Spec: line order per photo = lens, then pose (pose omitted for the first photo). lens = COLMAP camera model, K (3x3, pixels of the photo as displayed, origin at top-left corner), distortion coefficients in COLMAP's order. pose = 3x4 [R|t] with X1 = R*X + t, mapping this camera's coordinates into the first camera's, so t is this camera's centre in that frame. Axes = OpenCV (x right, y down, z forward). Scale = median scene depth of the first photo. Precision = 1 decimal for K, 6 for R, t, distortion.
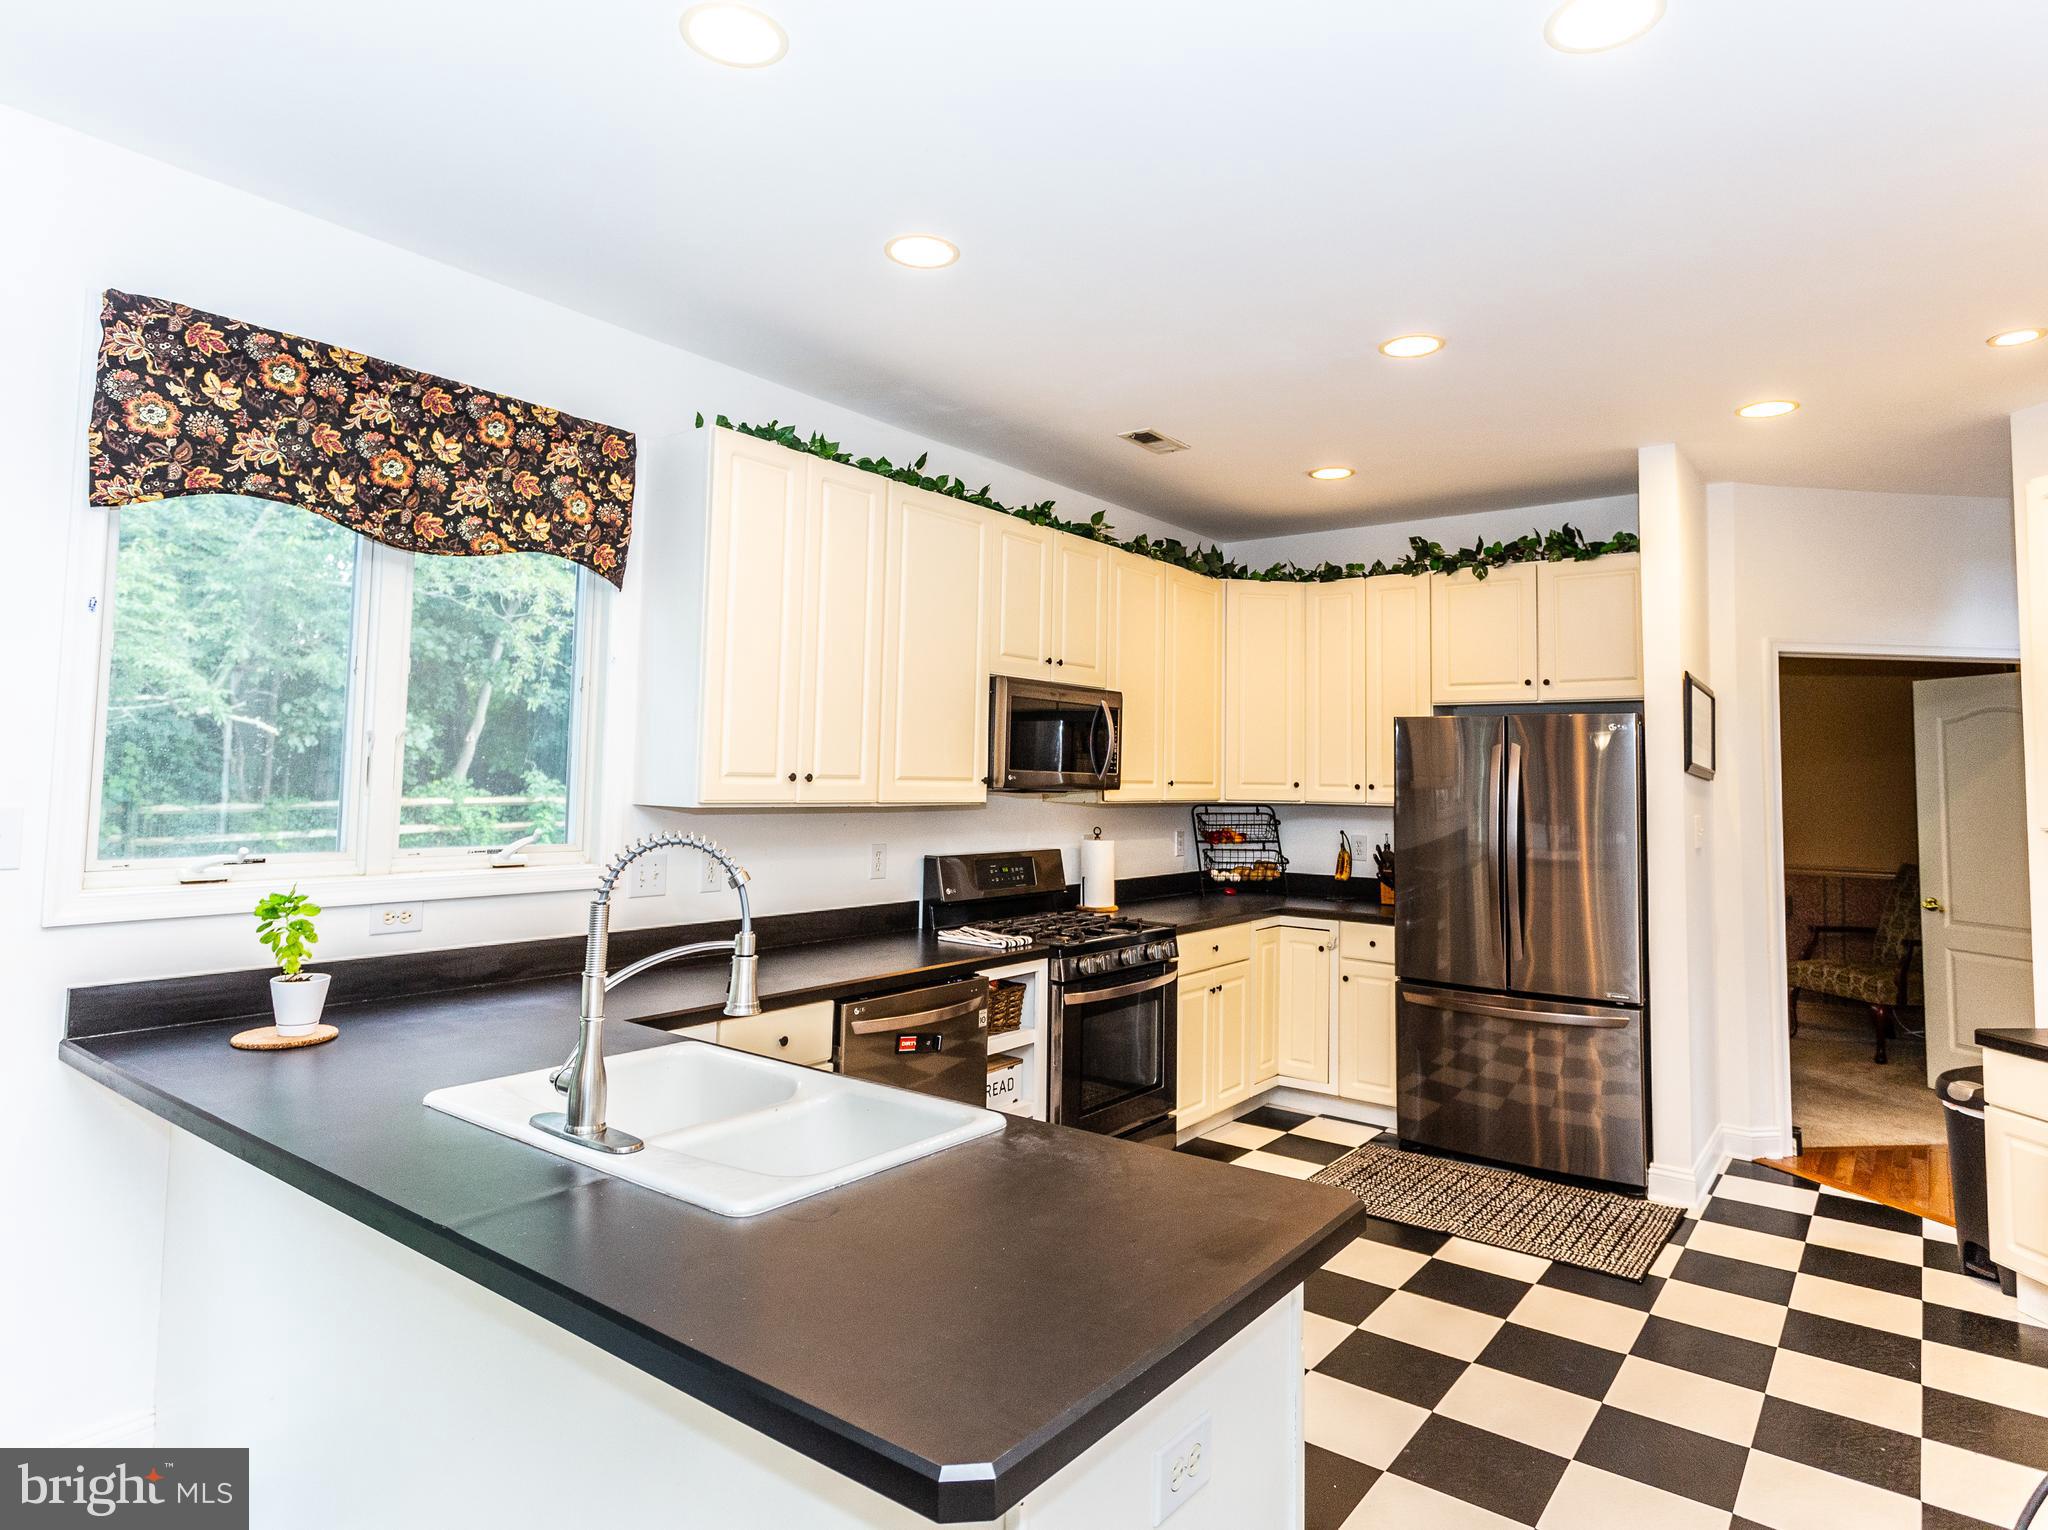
lens RADIAL K [[1170.6, 0, 1025.0], [0, 1170.6, 712.2], [0, 0, 1]] dist [0.005504, 0.001496]
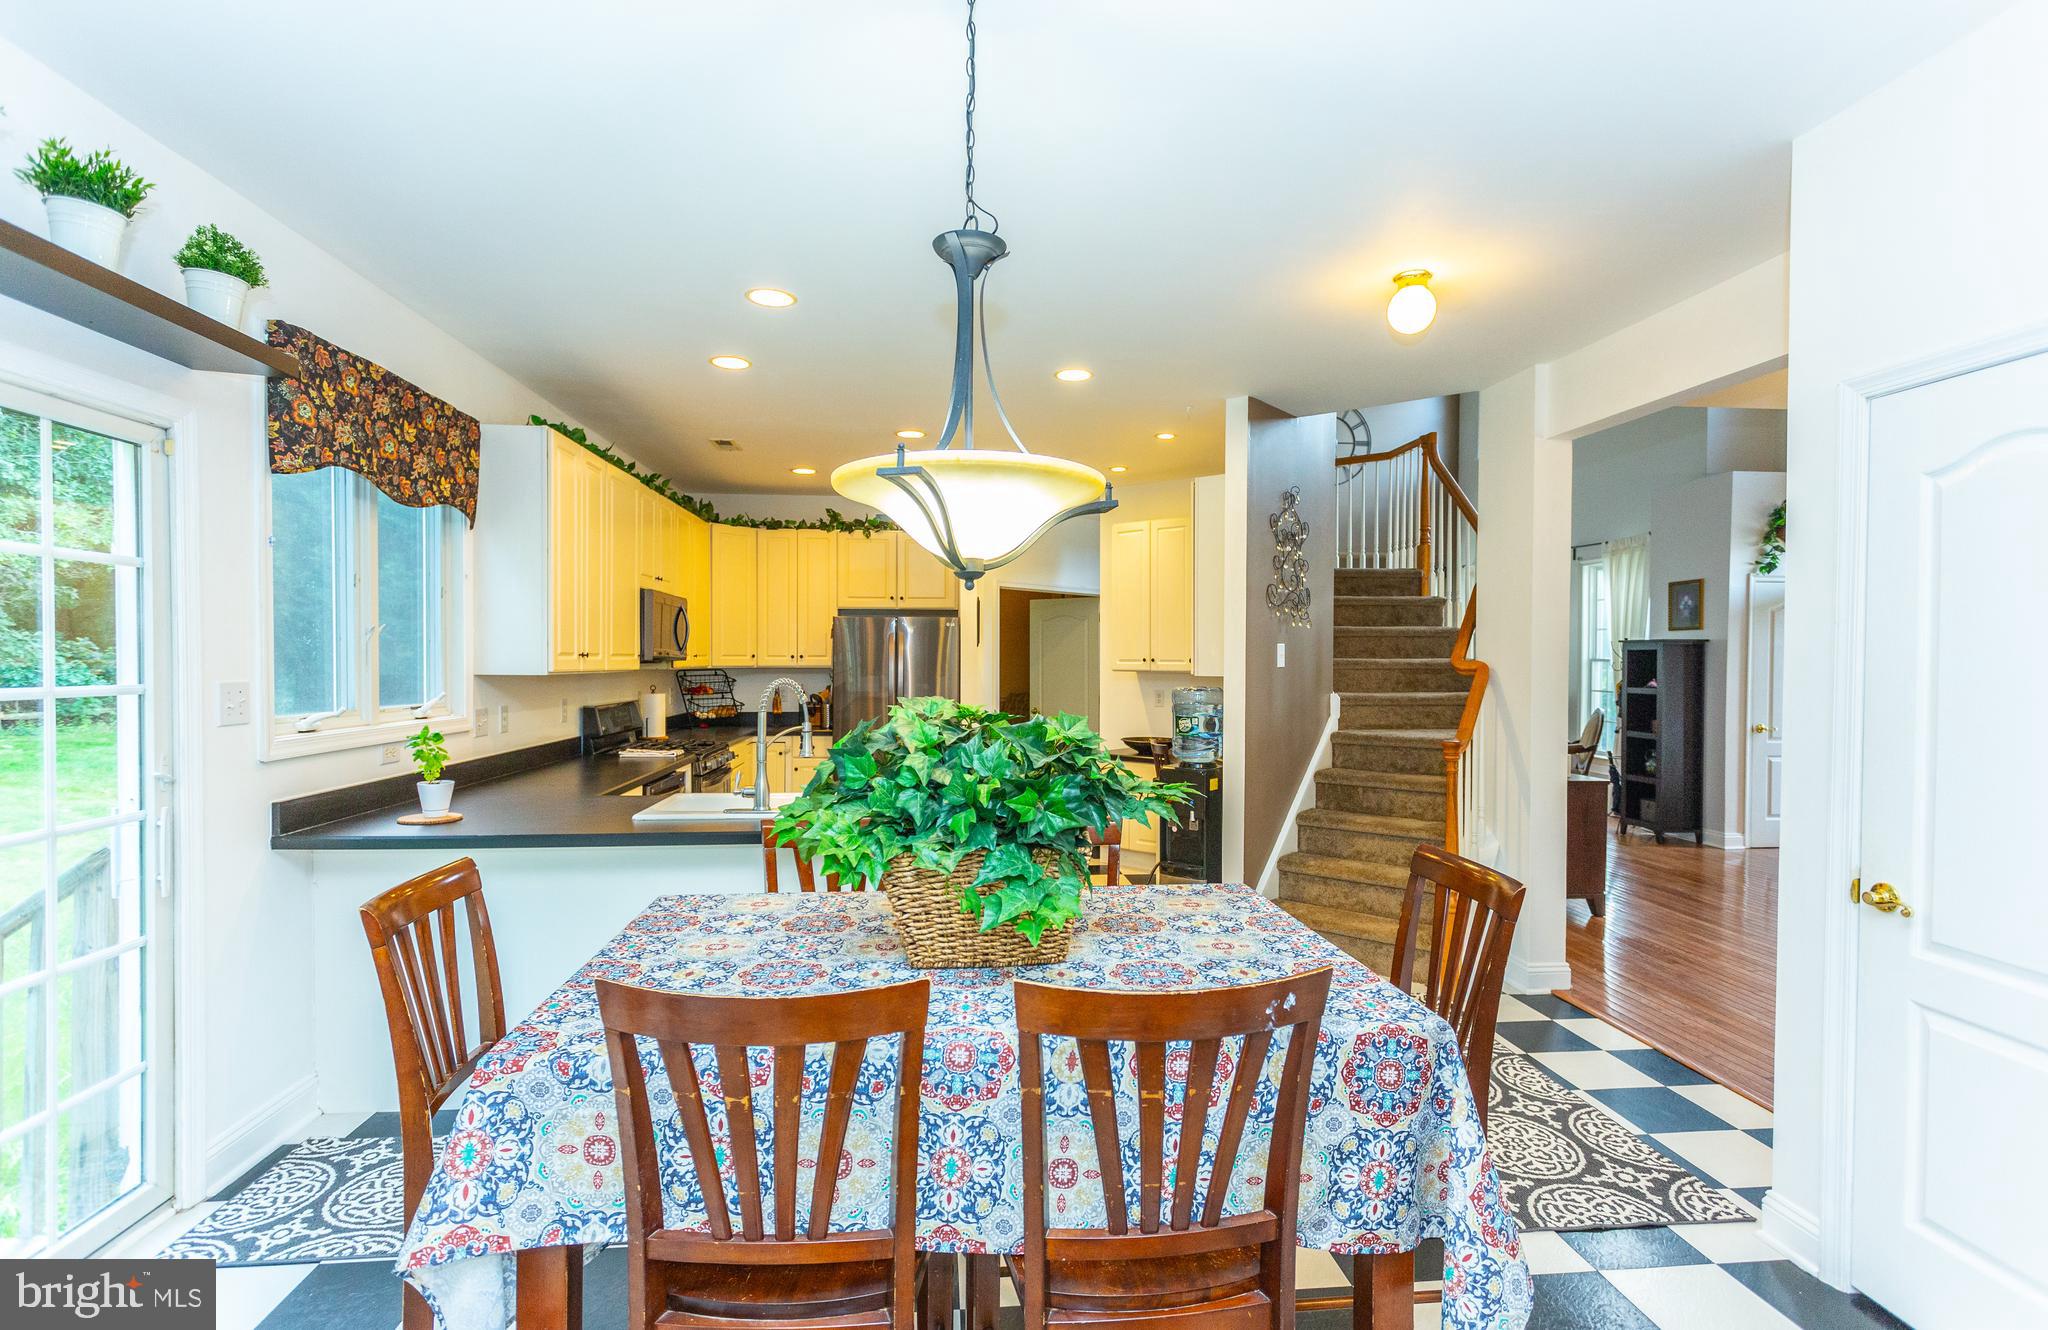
lens RADIAL K [[999.4, 0, 1024.0], [0, 999.4, 665.0], [0, 0, 1]] dist [-0.006661, 0.006689]
pose [[0.721579, -0.023396, 0.691937, -0.798358], [-0.025972, 0.997811, 0.060824, -0.032188], [-0.691845, -0.061860, 0.719391, -0.427606]]
